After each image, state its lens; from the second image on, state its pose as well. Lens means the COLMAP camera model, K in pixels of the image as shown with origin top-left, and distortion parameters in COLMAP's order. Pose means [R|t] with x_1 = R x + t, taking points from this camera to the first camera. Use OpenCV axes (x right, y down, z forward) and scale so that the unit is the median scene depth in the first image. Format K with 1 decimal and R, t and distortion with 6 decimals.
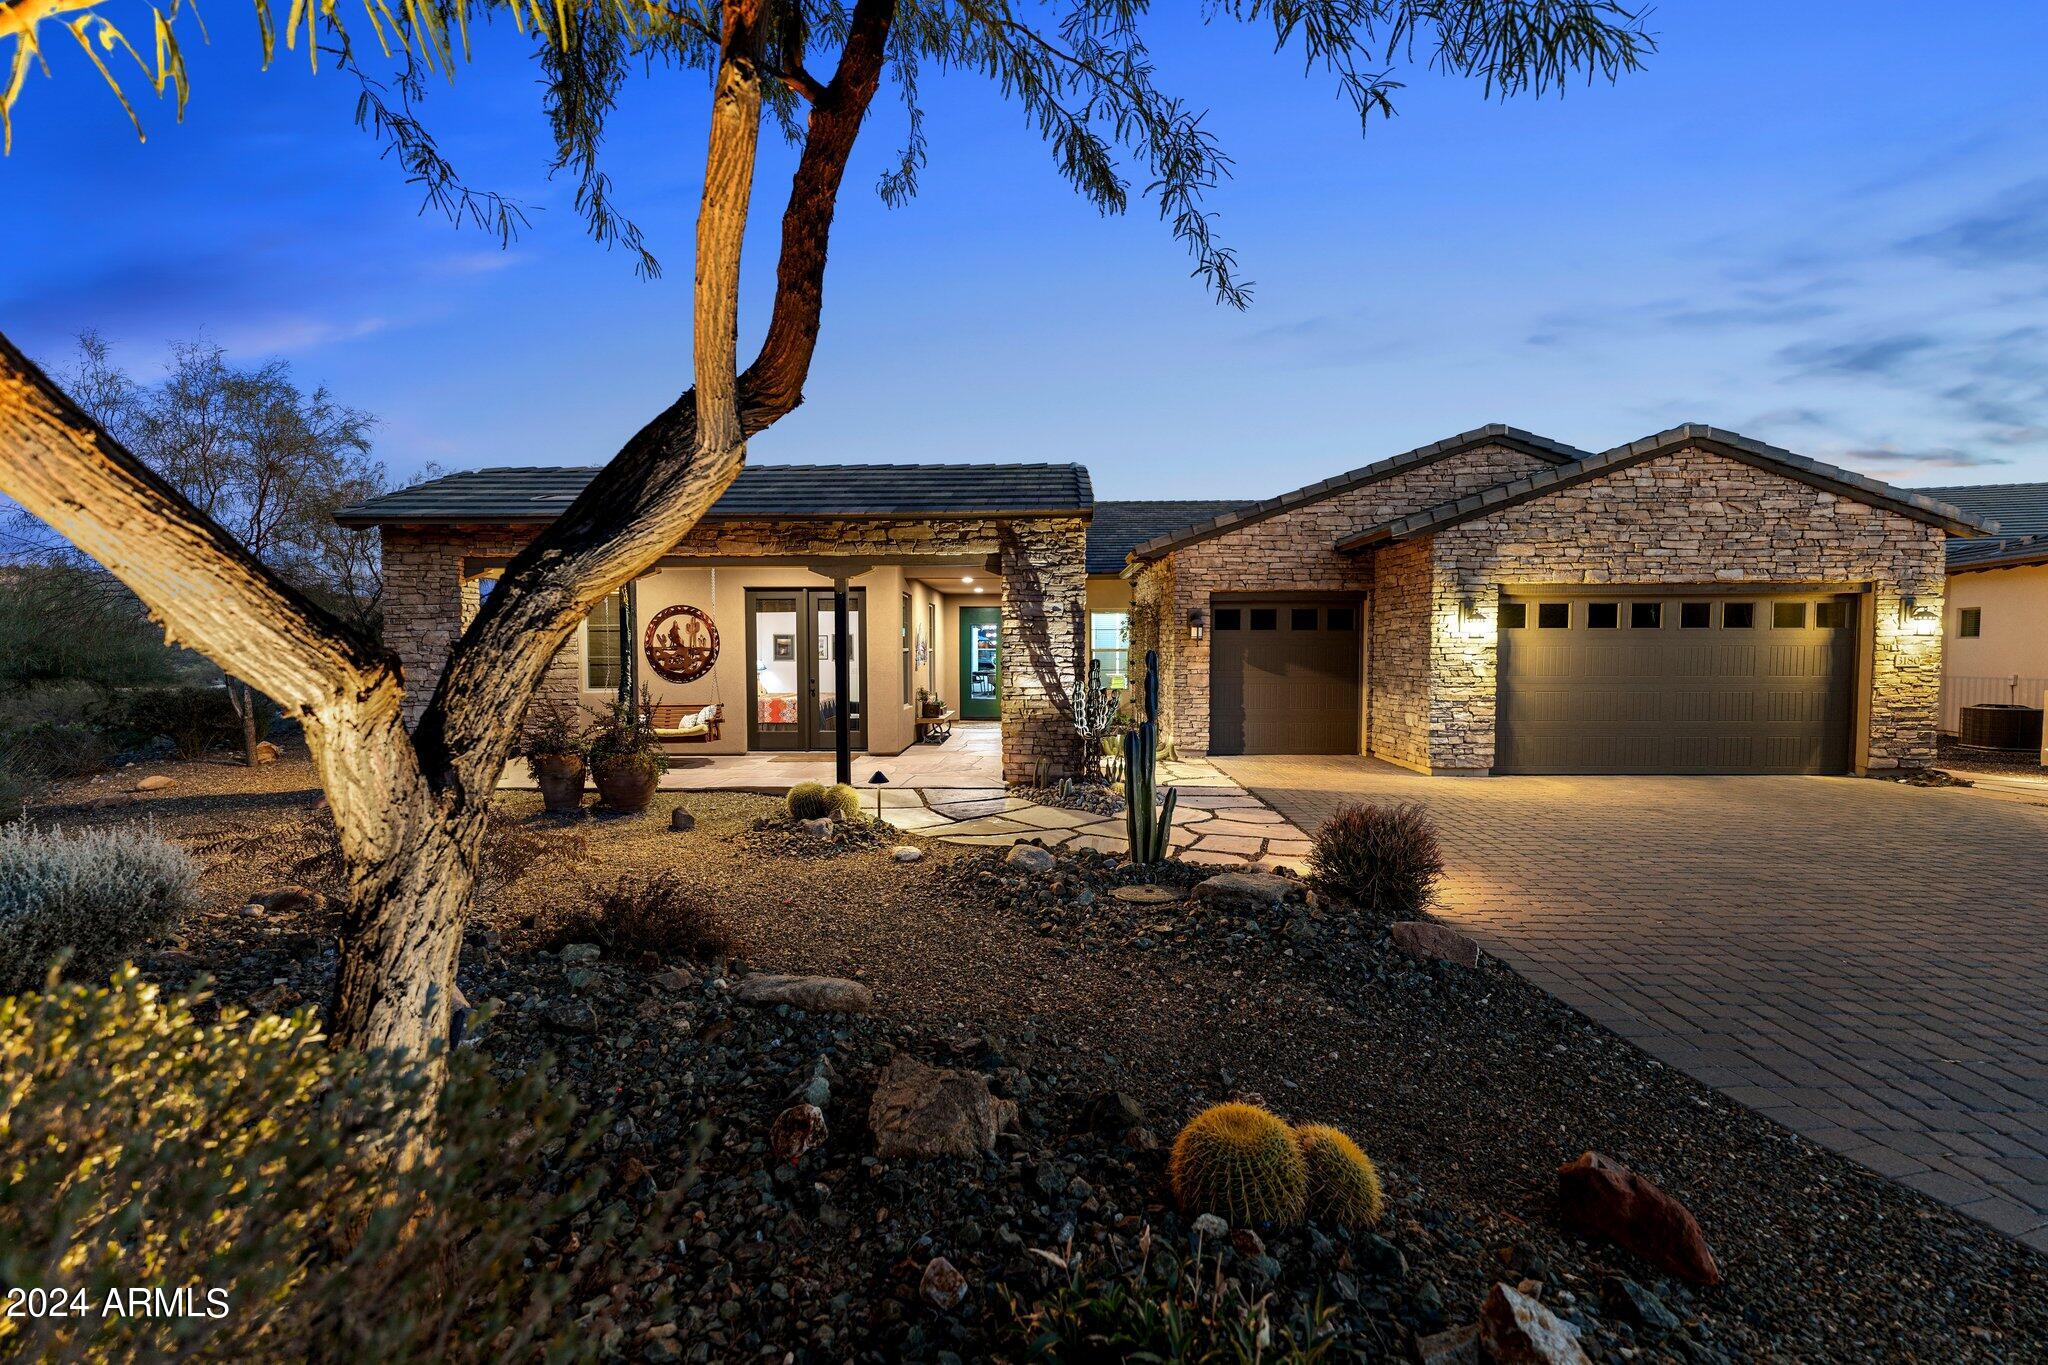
lens RADIAL K [[849.4, 0, 1024.0], [0, 849.4, 682.5], [0, 0, 1]] dist [-0.001459, -0.000165]
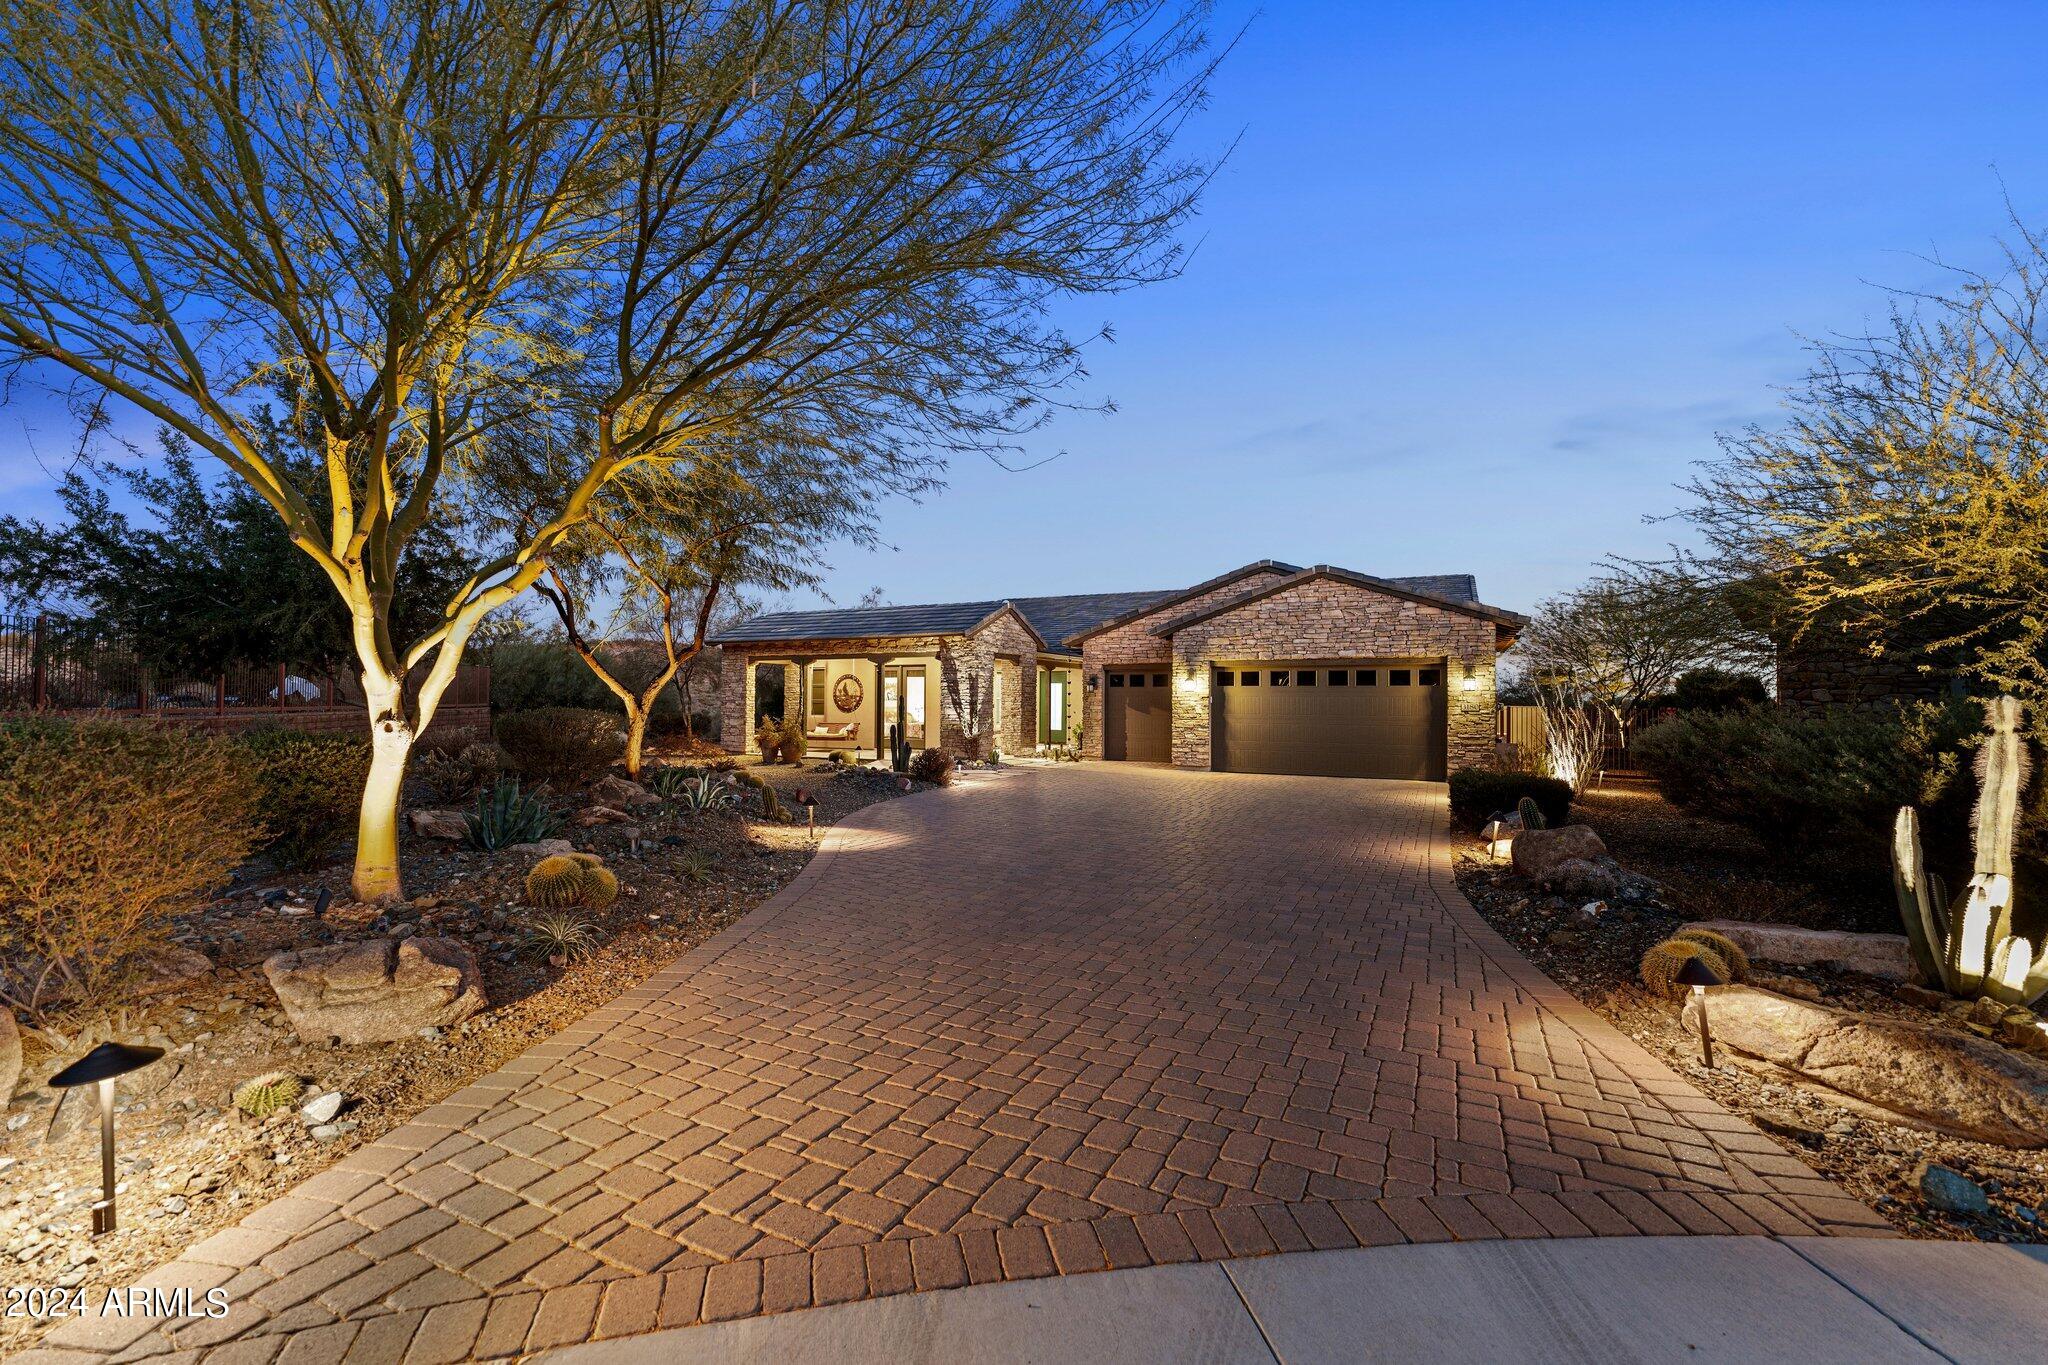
lens RADIAL K [[849.4, 0, 1024.0], [0, 849.4, 682.5], [0, 0, 1]] dist [-0.001459, -0.000165]
pose [[0.903979, -0.001782, -0.427574, 0.951914], [-0.025427, 0.997998, -0.057916, 0.039477], [0.426821, 0.063226, 0.902123, -0.733090]]
